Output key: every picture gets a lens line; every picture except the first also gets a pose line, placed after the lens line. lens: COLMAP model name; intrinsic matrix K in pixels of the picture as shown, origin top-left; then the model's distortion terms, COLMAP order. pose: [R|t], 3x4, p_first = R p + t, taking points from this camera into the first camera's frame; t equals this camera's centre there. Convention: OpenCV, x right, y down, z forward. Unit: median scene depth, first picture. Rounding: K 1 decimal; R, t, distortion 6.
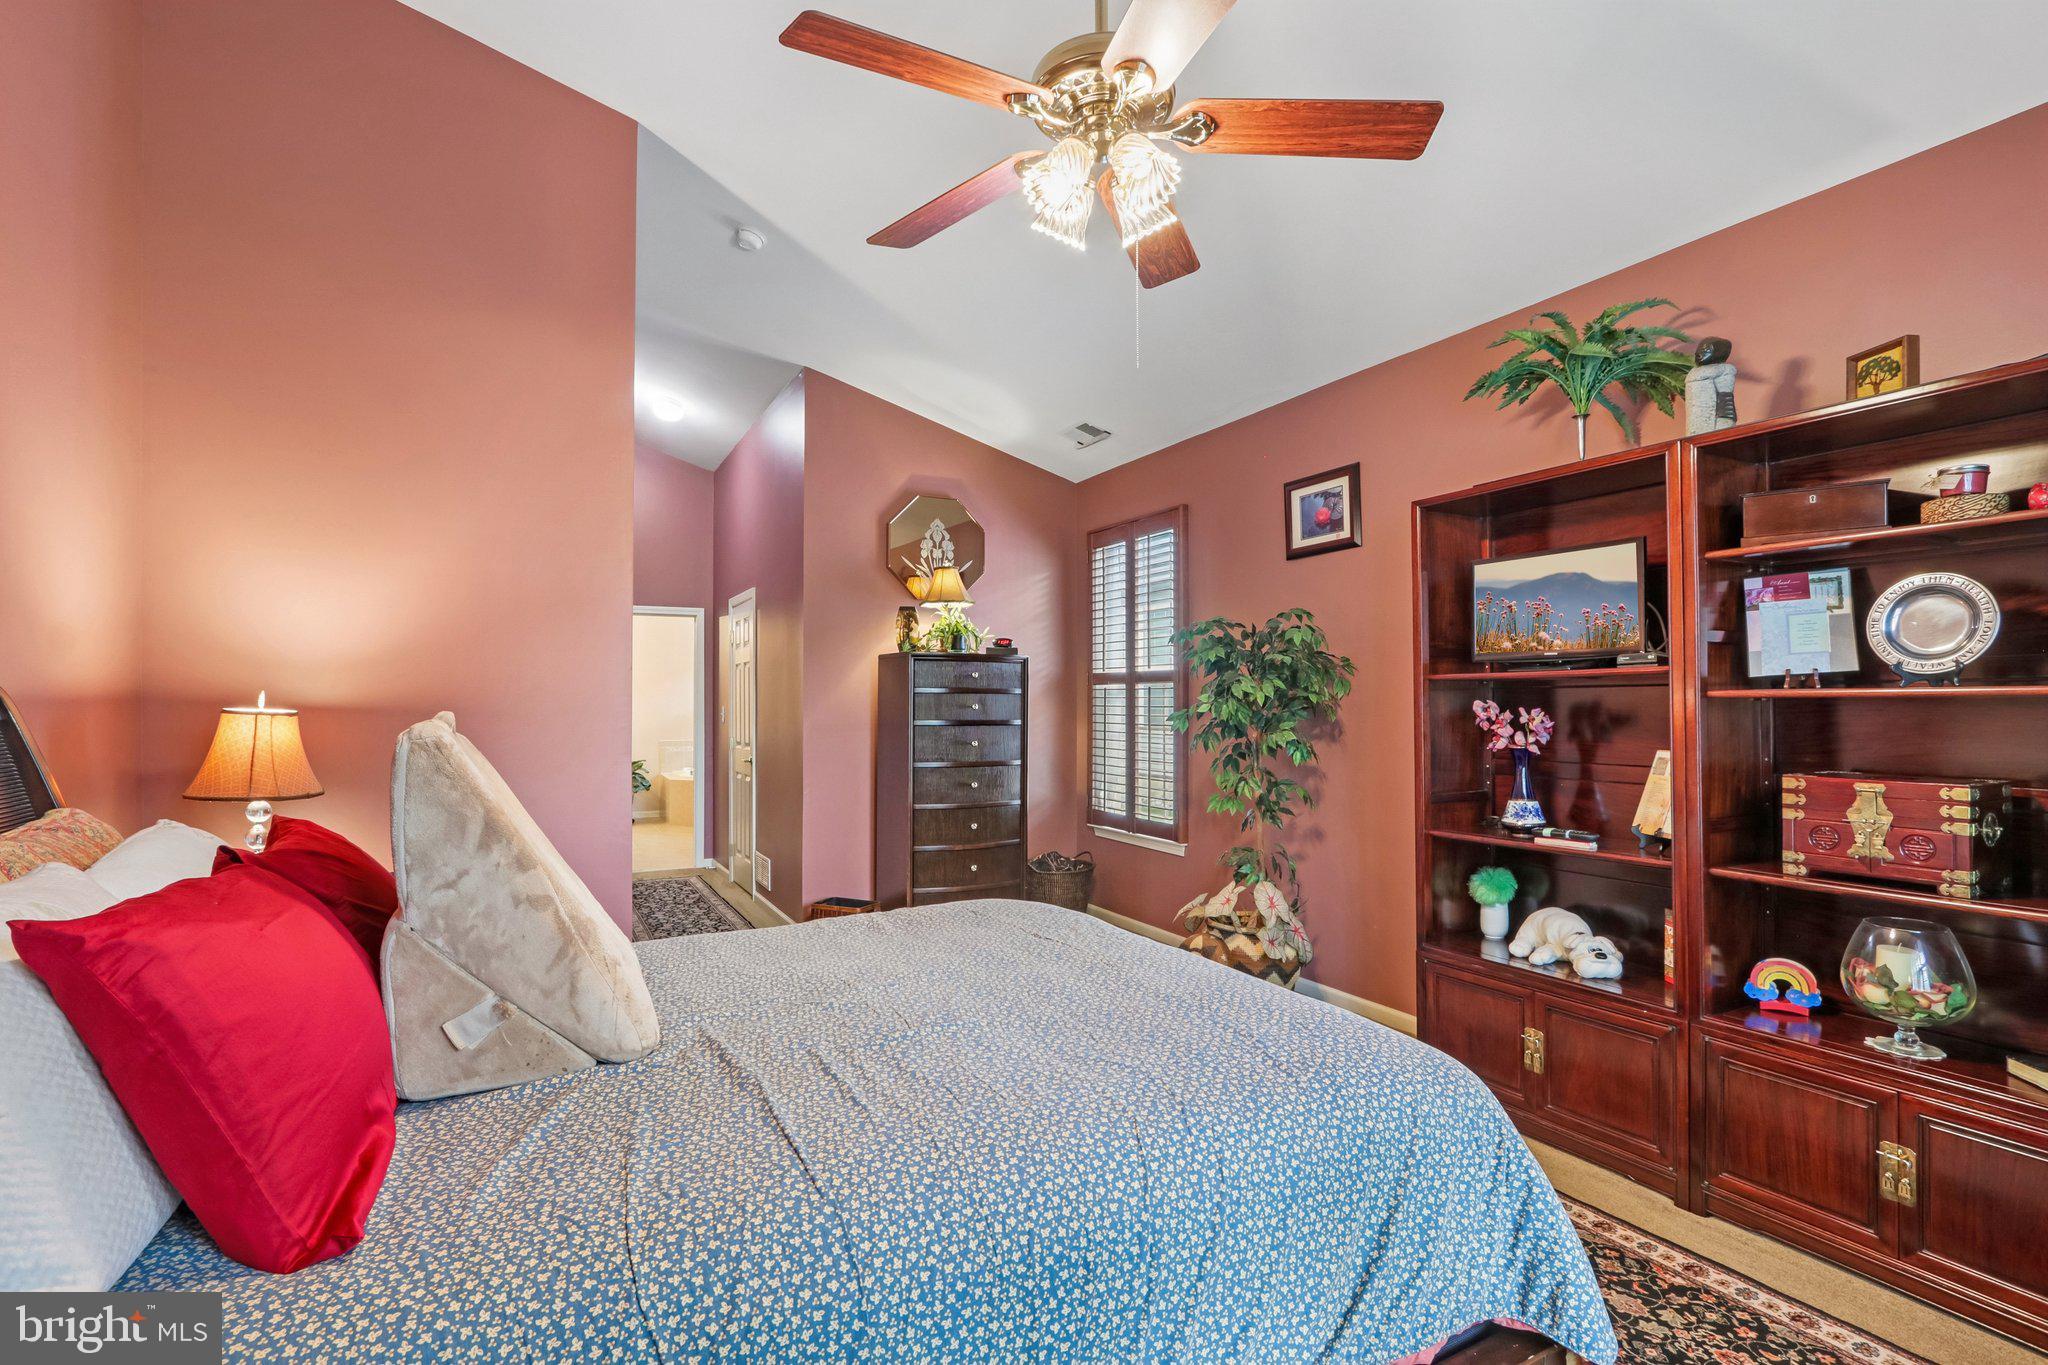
lens RADIAL K [[942.8, 0, 1010.5], [0, 942.8, 678.3], [0, 0, 1]] dist [-0.020558, 0.003973]
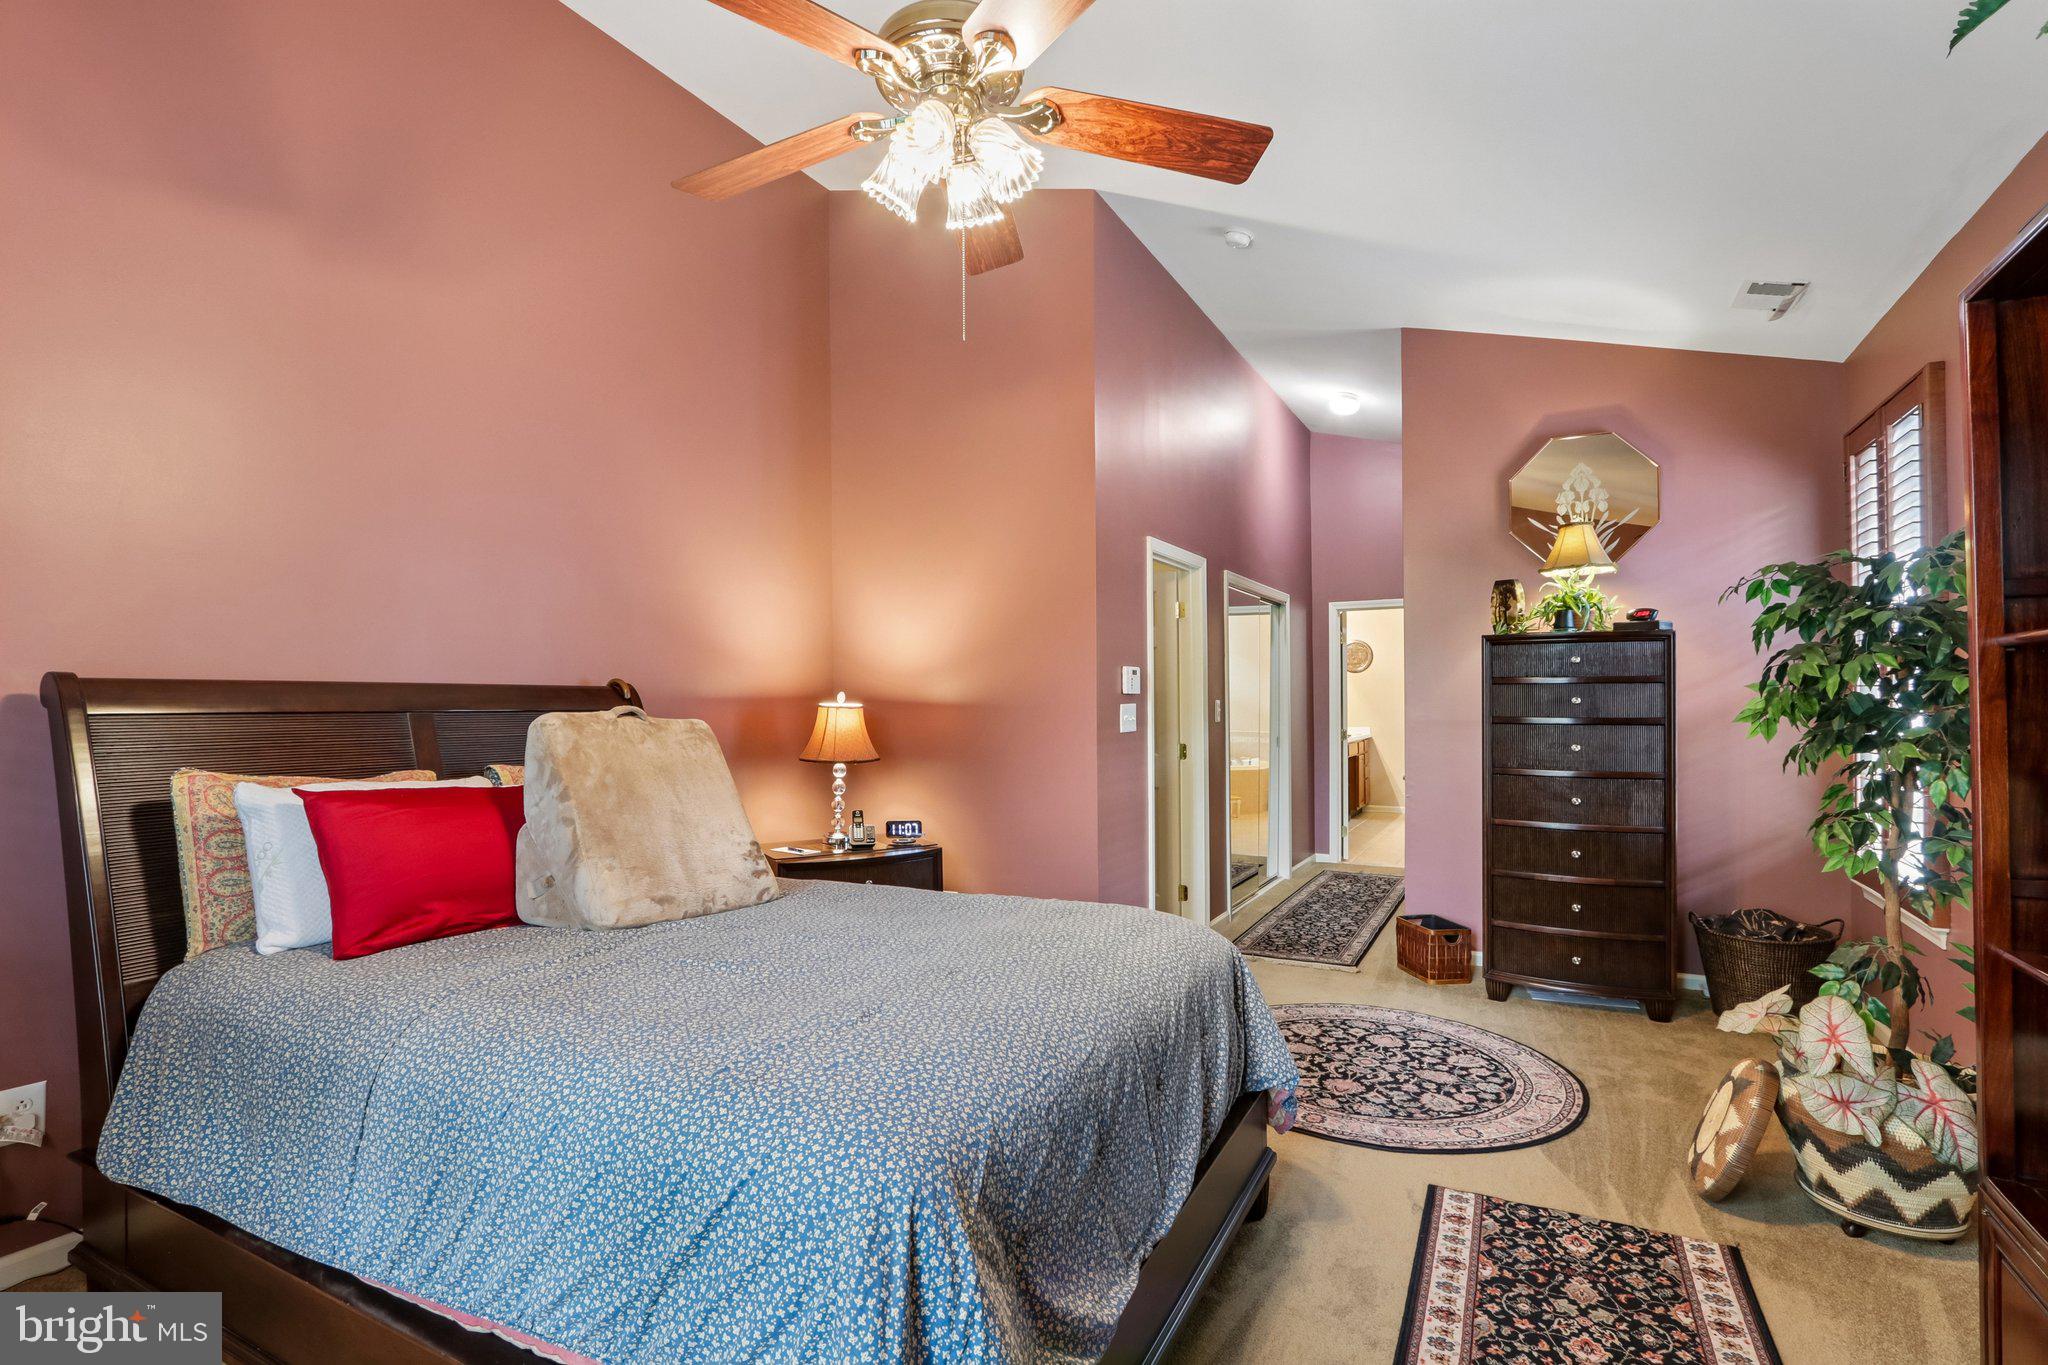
lens RADIAL K [[942.8, 0, 1007.3], [0, 942.8, 696.3], [0, 0, 1]] dist [-0.020558, 0.003973]
pose [[0.557447, -0.006701, -0.830185, 0.328388], [0.027072, 0.999582, 0.010109, 0.005154], [0.829771, -0.028110, 0.557396, 0.171939]]
